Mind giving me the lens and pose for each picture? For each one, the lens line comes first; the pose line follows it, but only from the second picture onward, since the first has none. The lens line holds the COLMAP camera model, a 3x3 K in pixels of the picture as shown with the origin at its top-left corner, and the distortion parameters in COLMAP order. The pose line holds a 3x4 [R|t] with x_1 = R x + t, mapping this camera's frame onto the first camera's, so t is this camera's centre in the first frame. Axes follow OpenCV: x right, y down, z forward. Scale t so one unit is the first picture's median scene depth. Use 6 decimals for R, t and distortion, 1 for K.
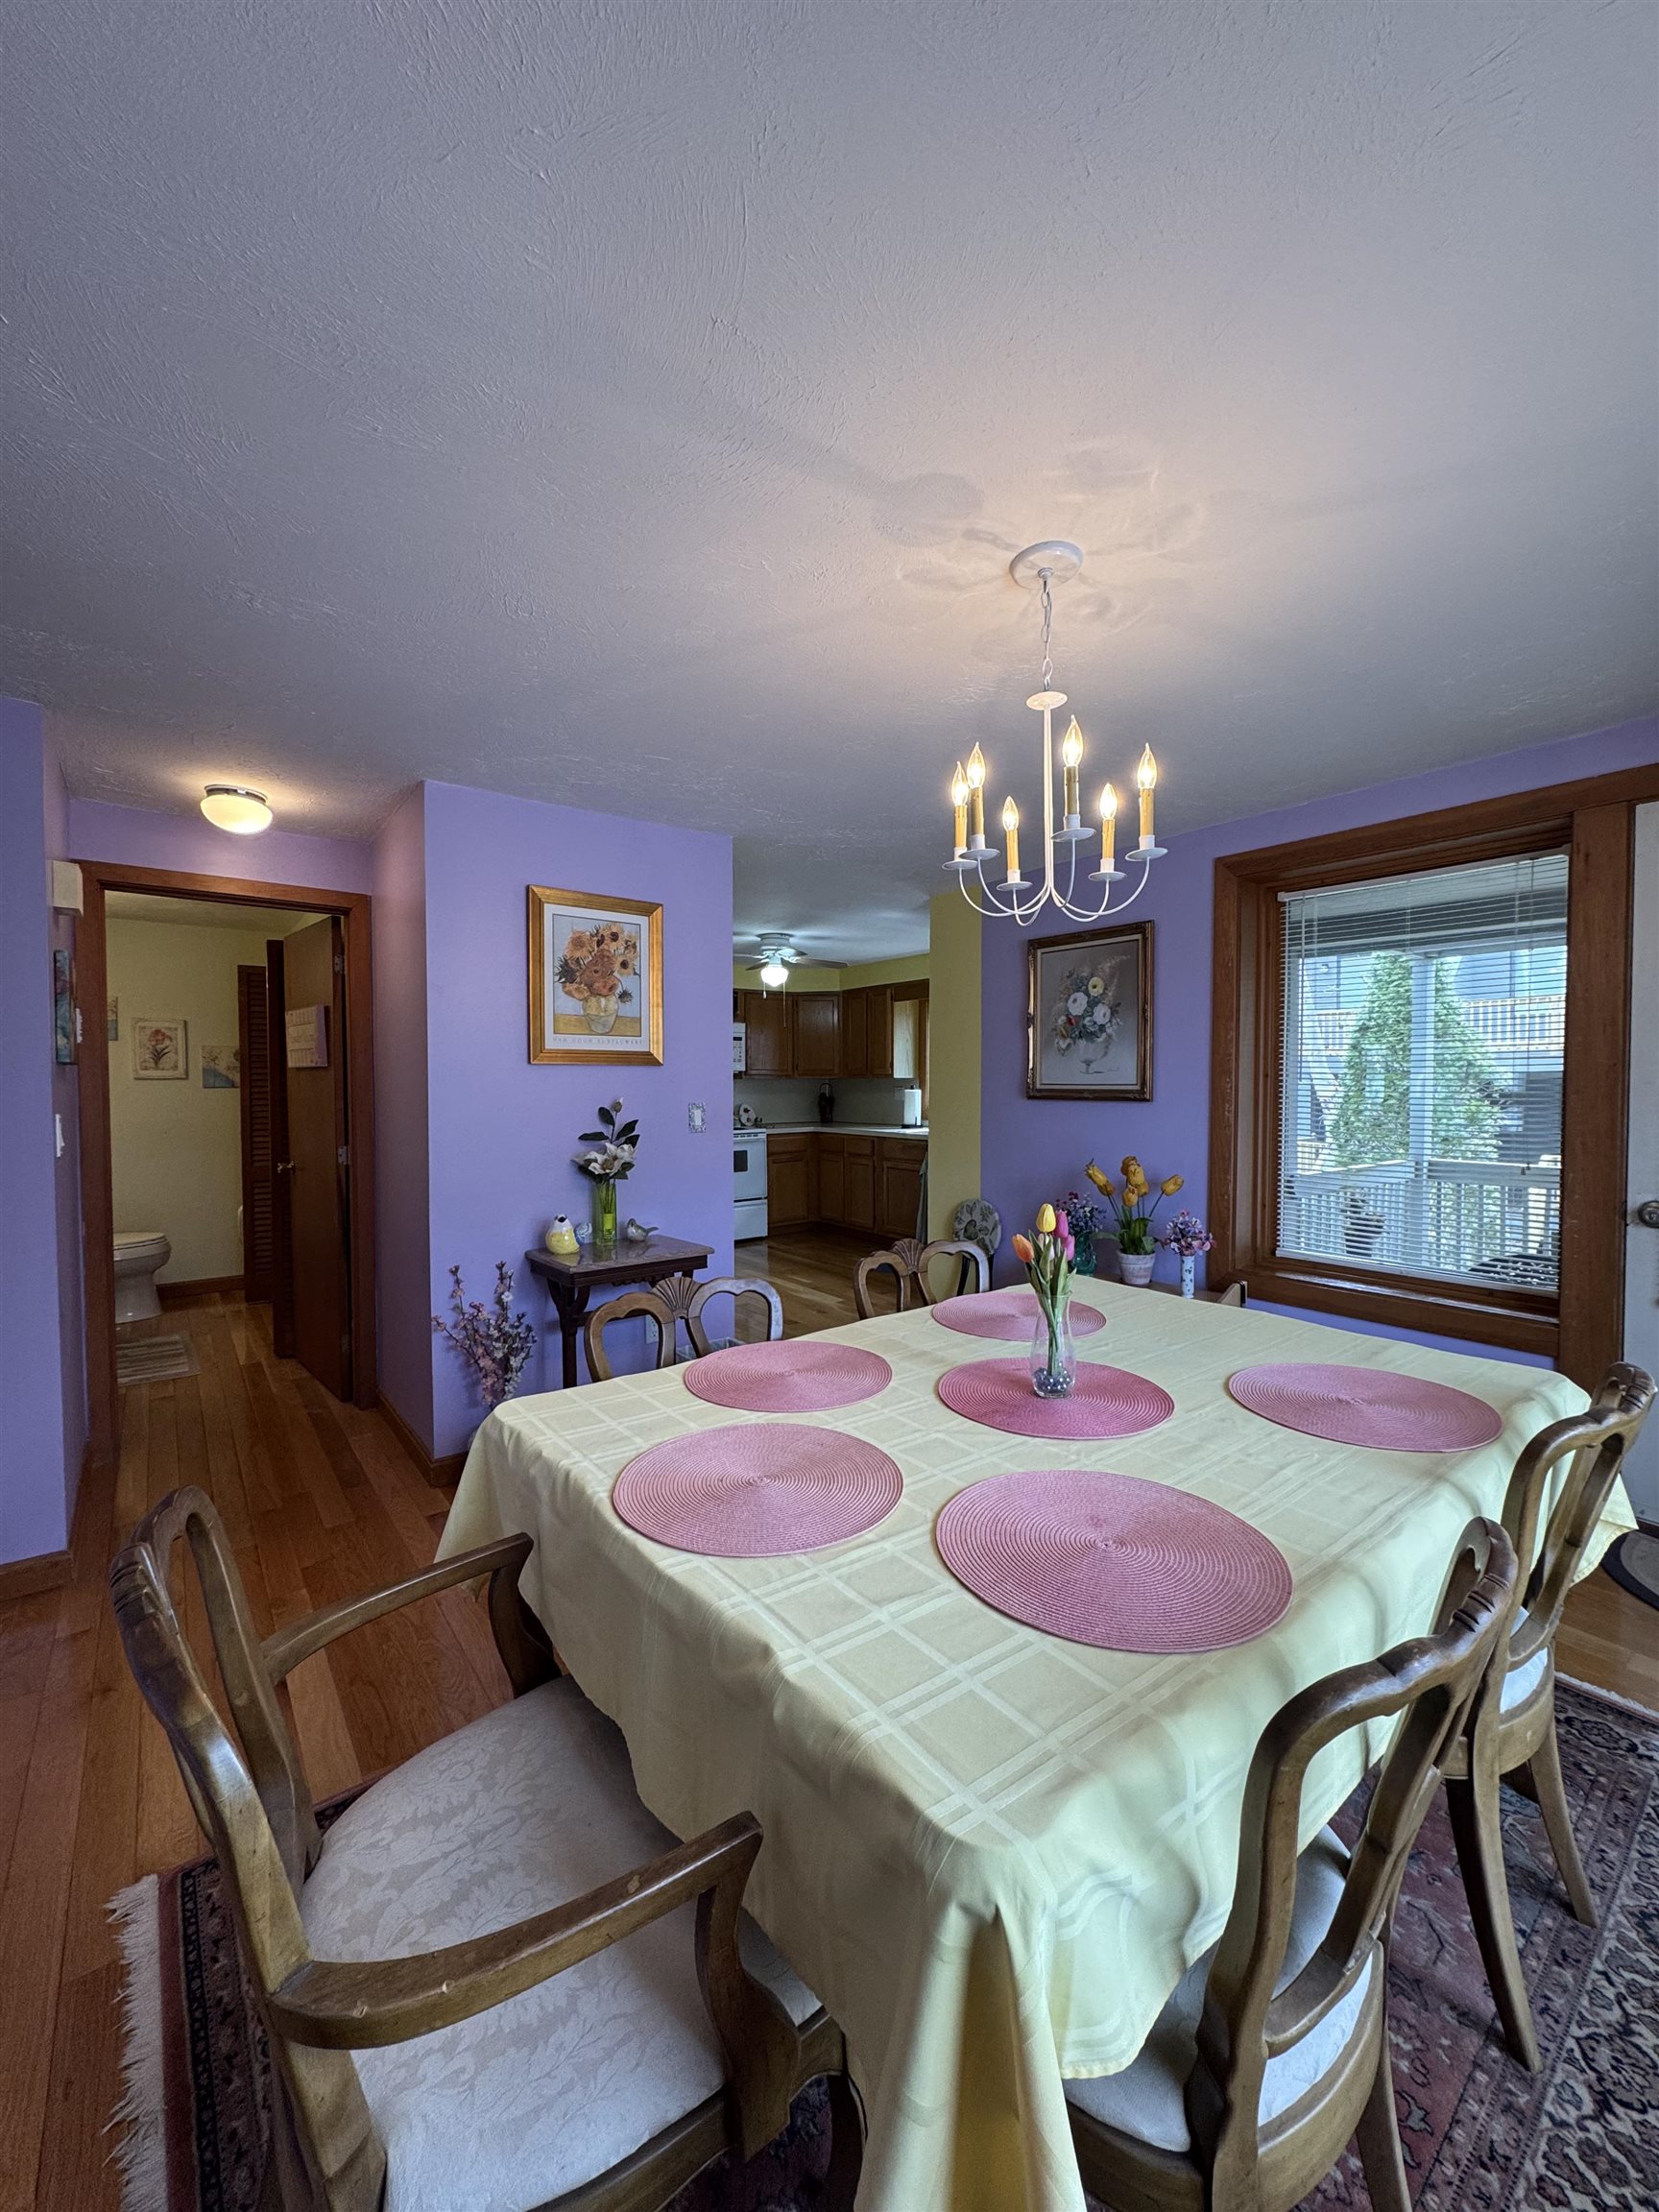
lens RADIAL K [[872.8, 0, 829.5], [0, 872.8, 1106.0], [0, 0, 1]] dist [0.000262, 0.000170]
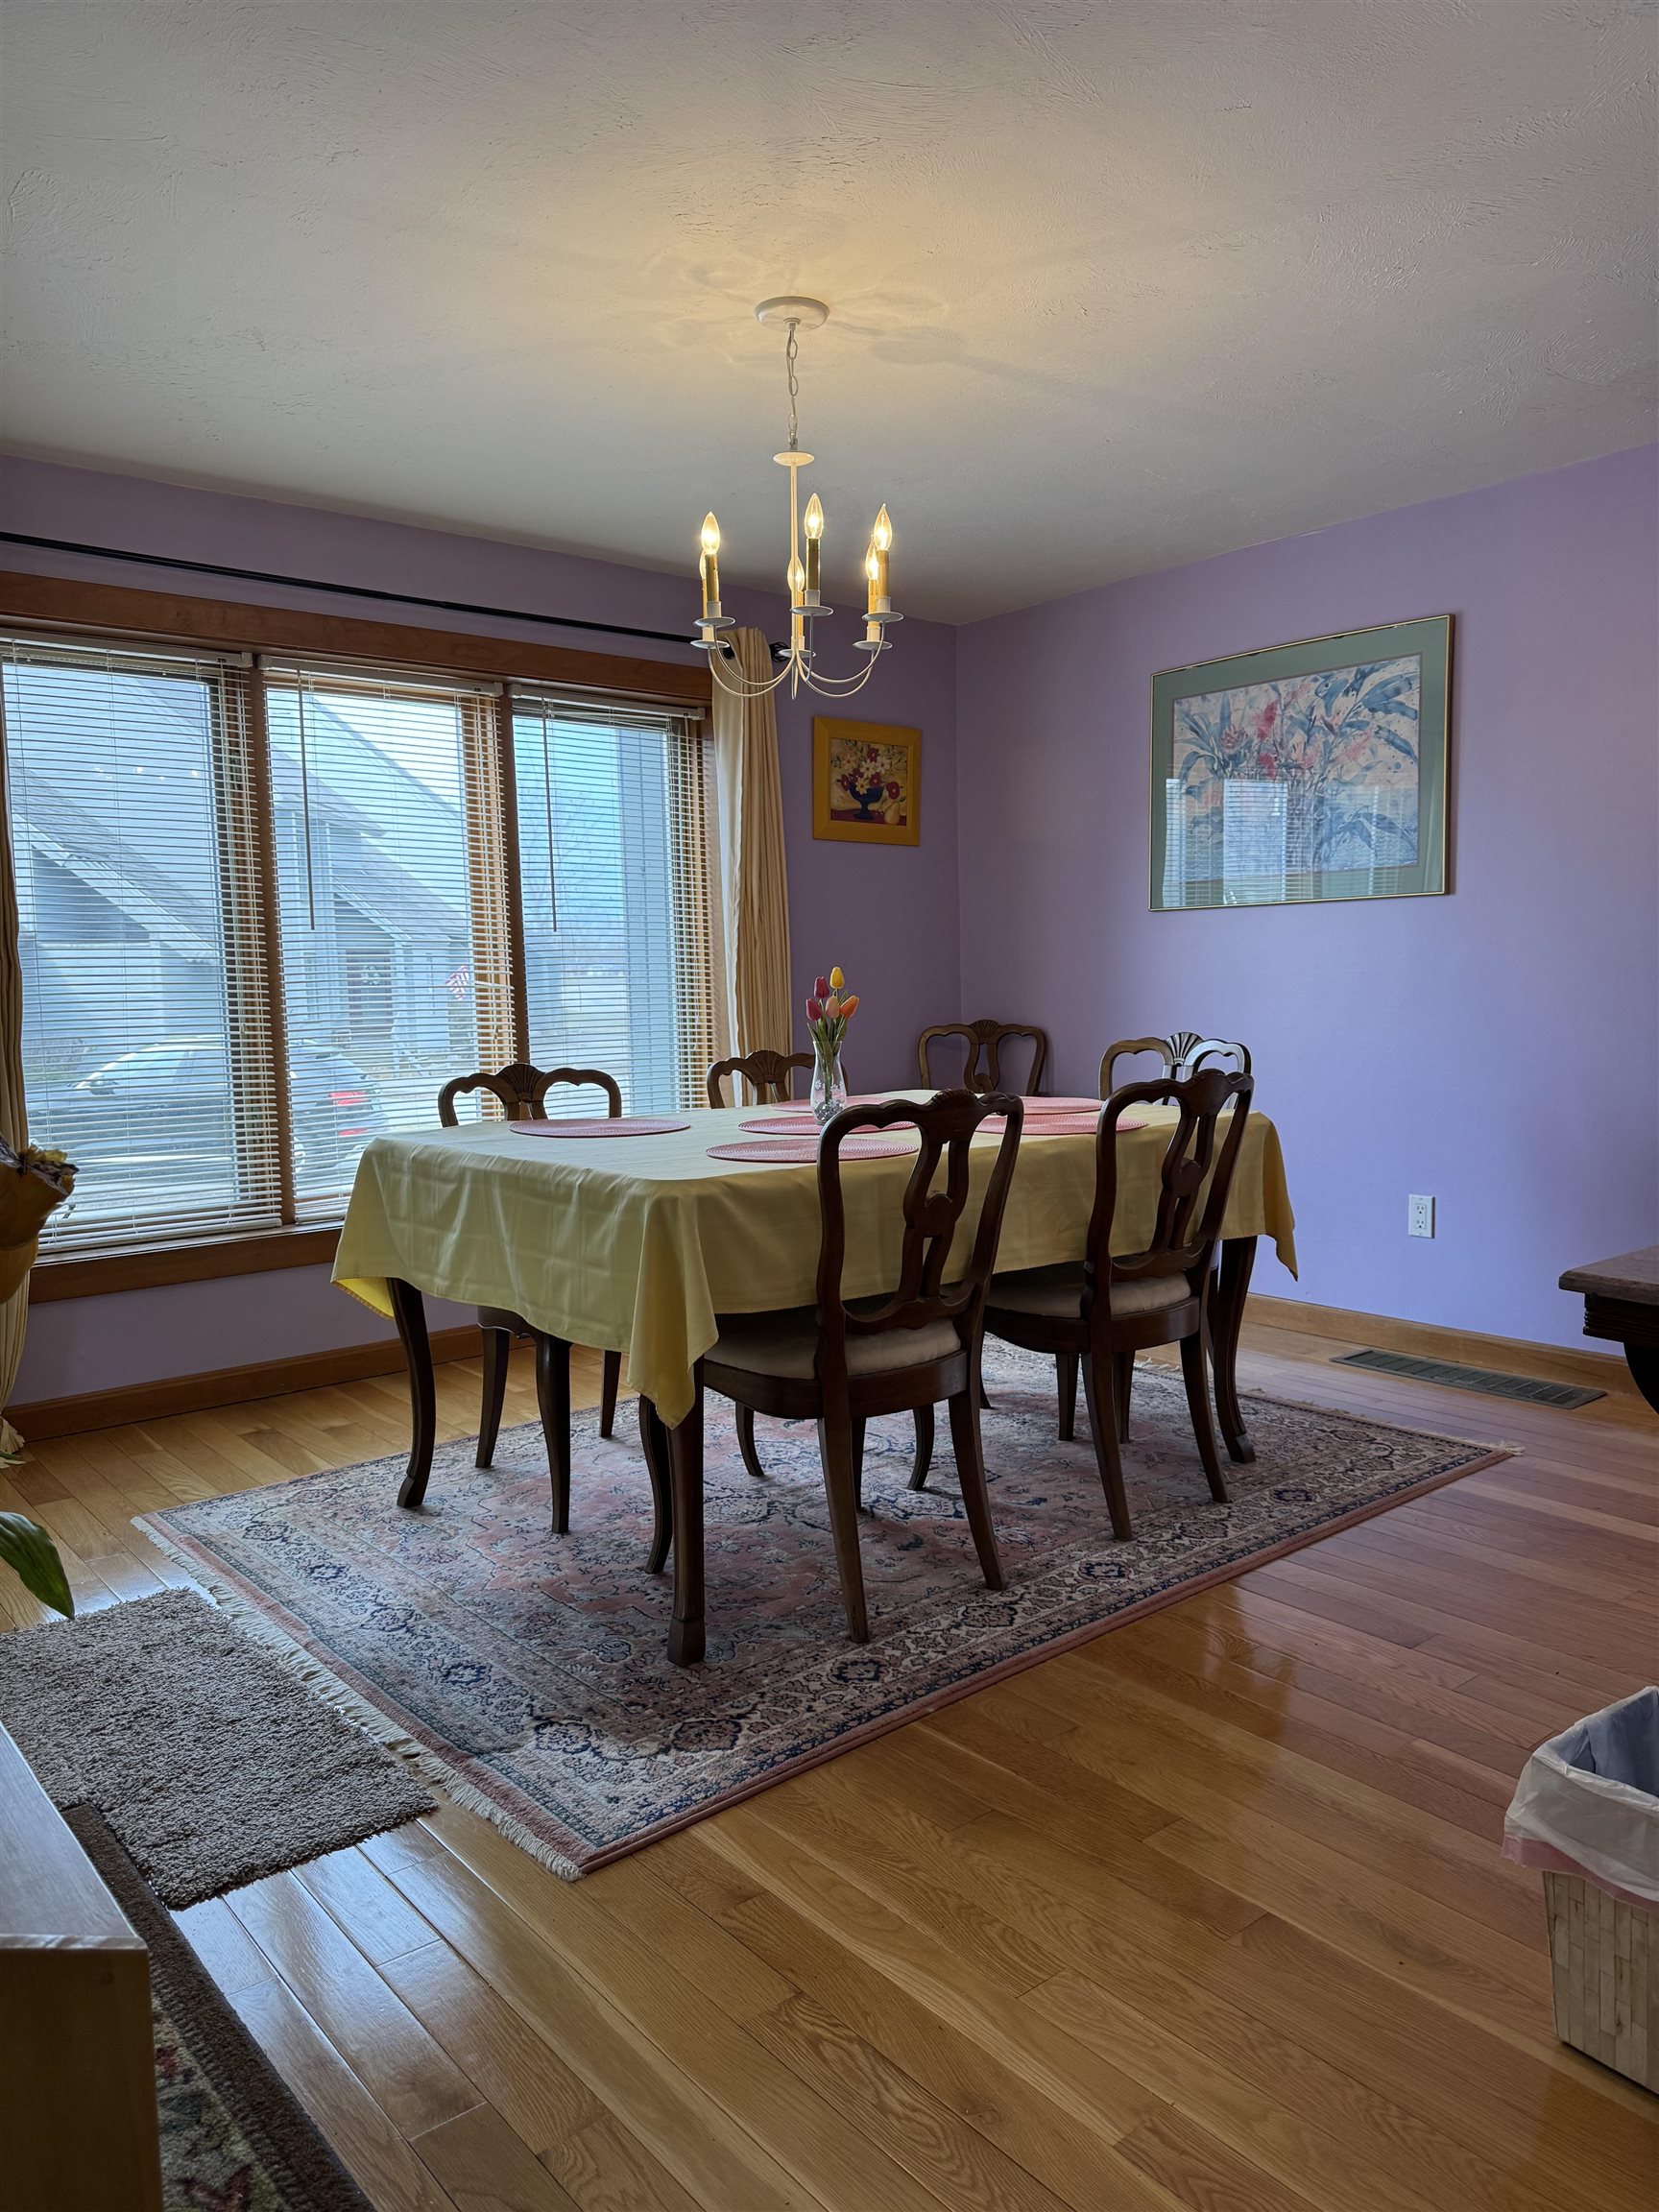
lens RADIAL K [[1559.0, 0, 822.5], [0, 1559.0, 1106.9], [0, 0, 1]] dist [0.082799, -0.106591]
pose [[-0.999406, 0.025675, -0.022993, 0.125626], [0.022980, 0.993594, 0.110647, 0.020420], [0.025687, 0.110053, -0.993594, 1.267083]]
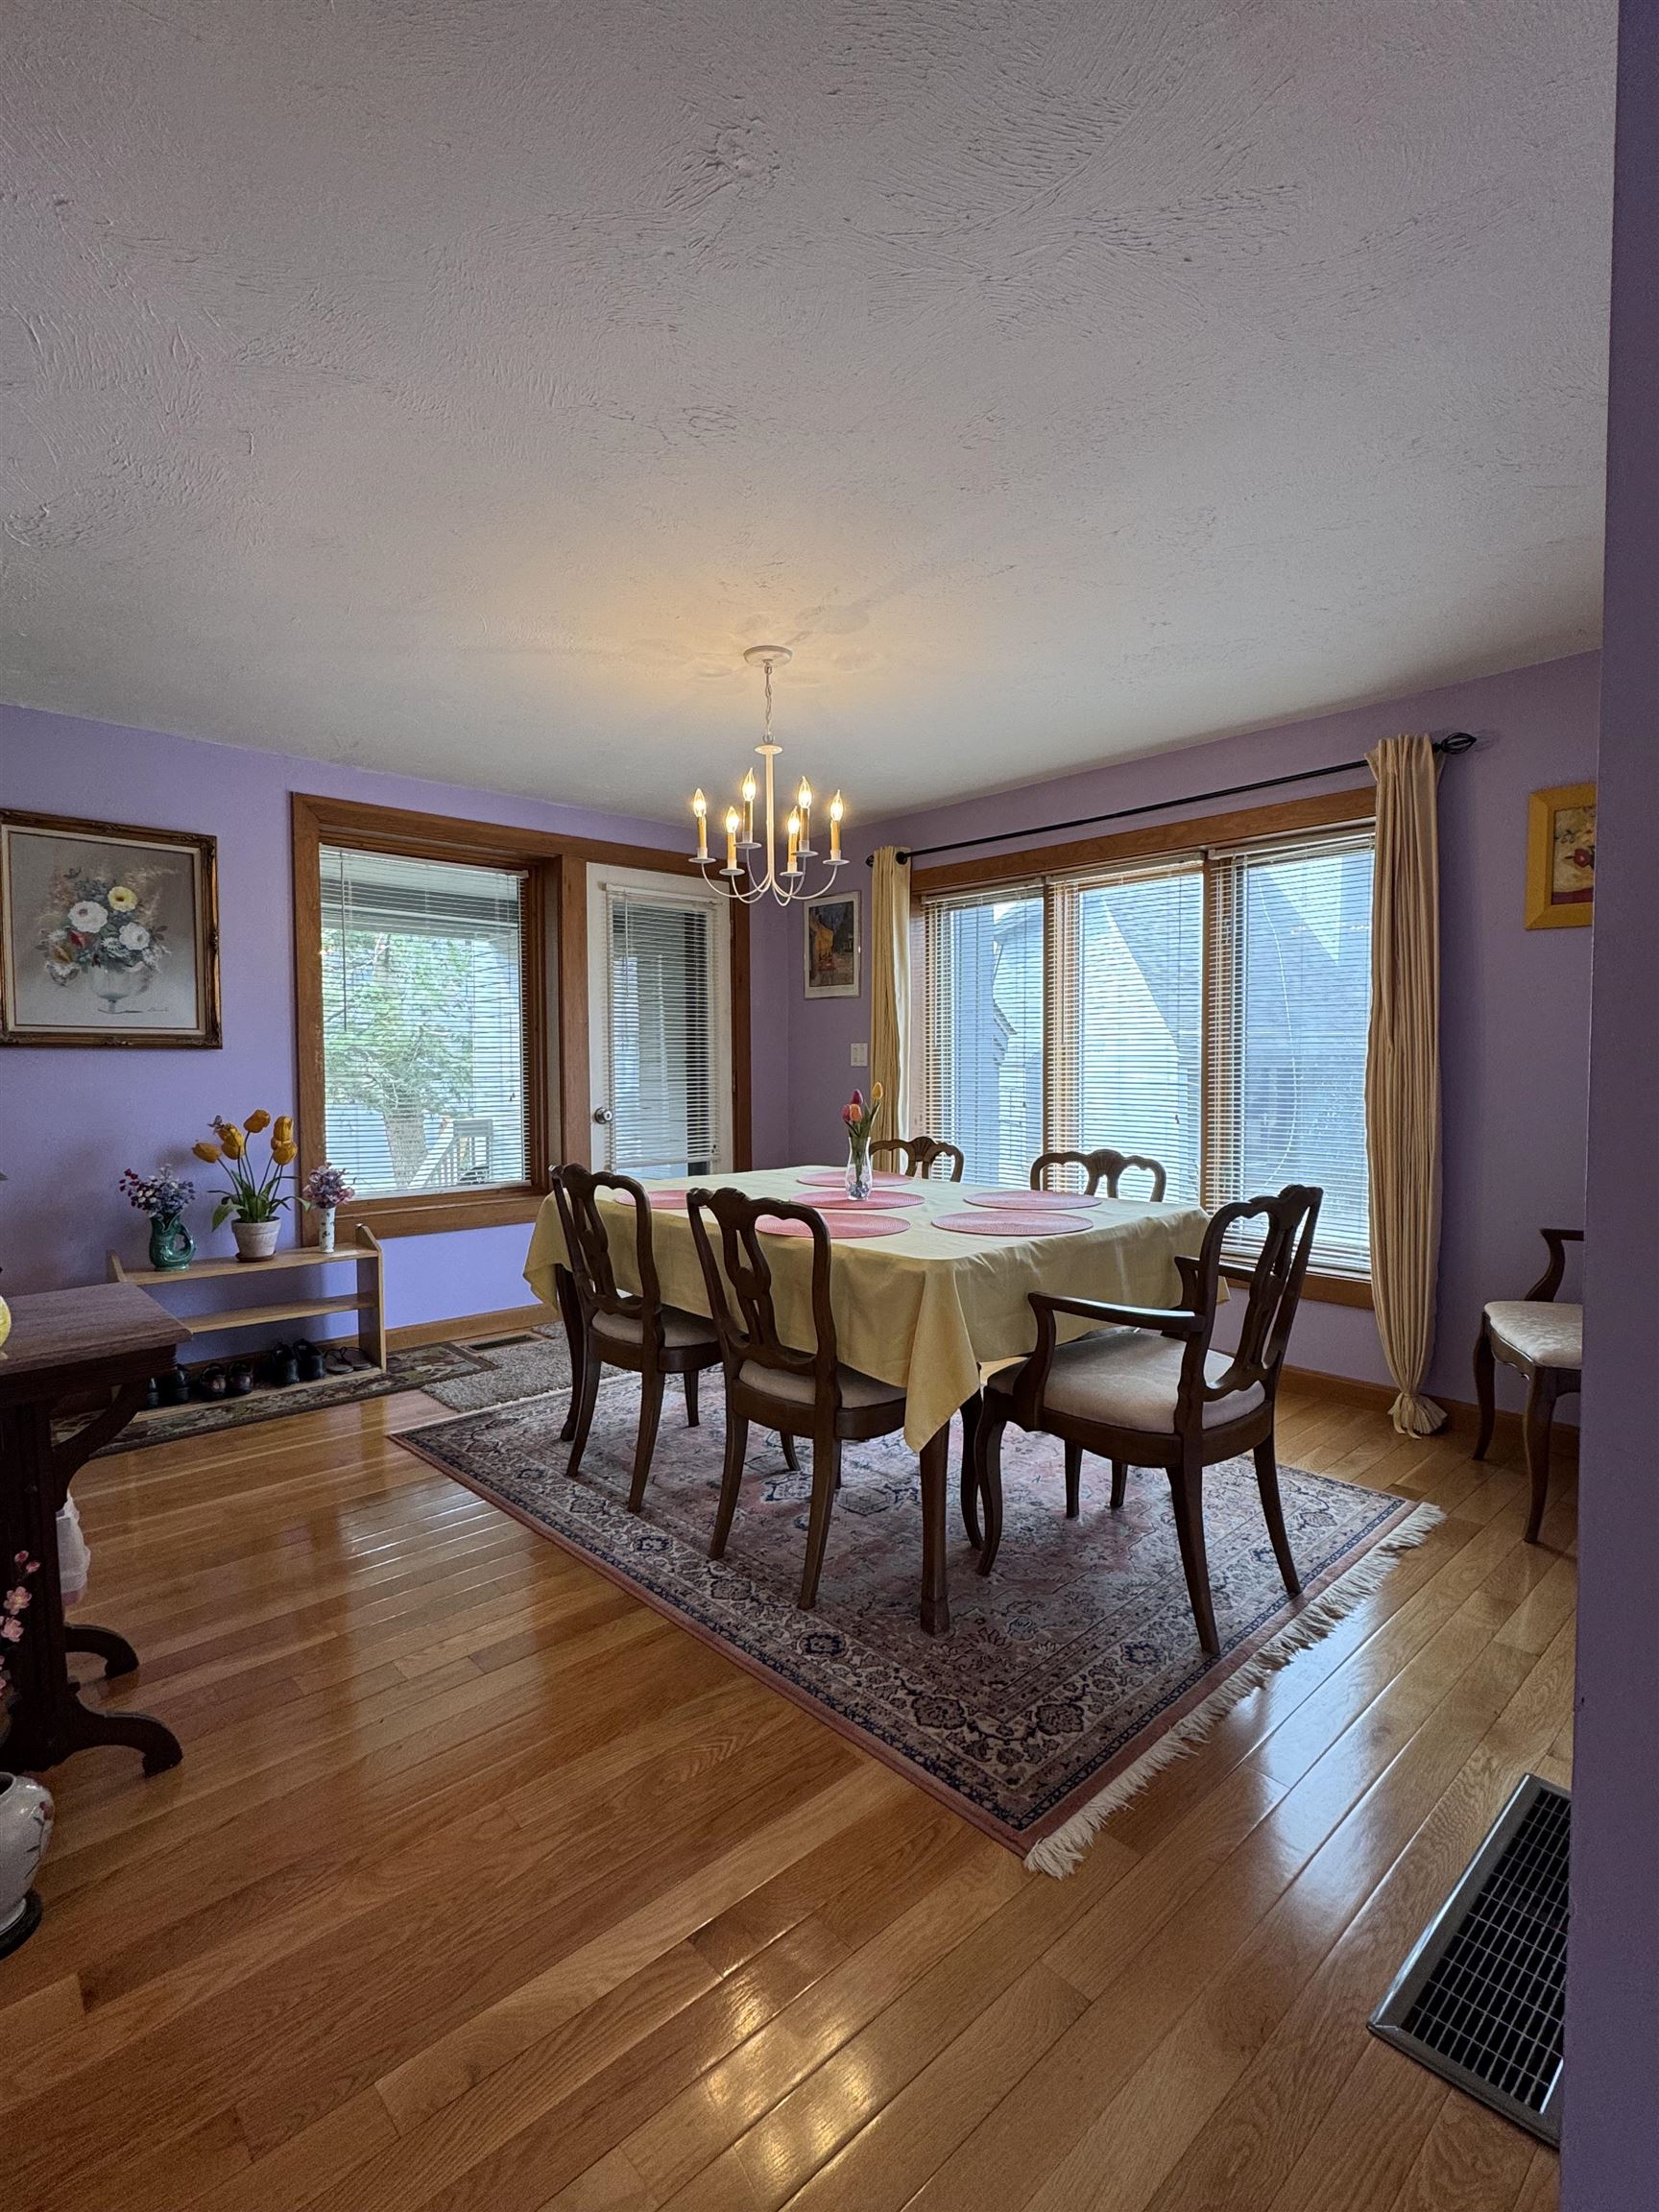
lens RADIAL K [[1042.8, 0, 823.5], [0, 1042.8, 1107.9], [0, 0, 1]] dist [0.000796, 0.000112]
pose [[-0.081922, -0.039213, 0.995867, -0.679888], [0.027661, 0.998751, 0.041602, 0.025107], [-0.996255, 0.030955, -0.080735, 0.483121]]
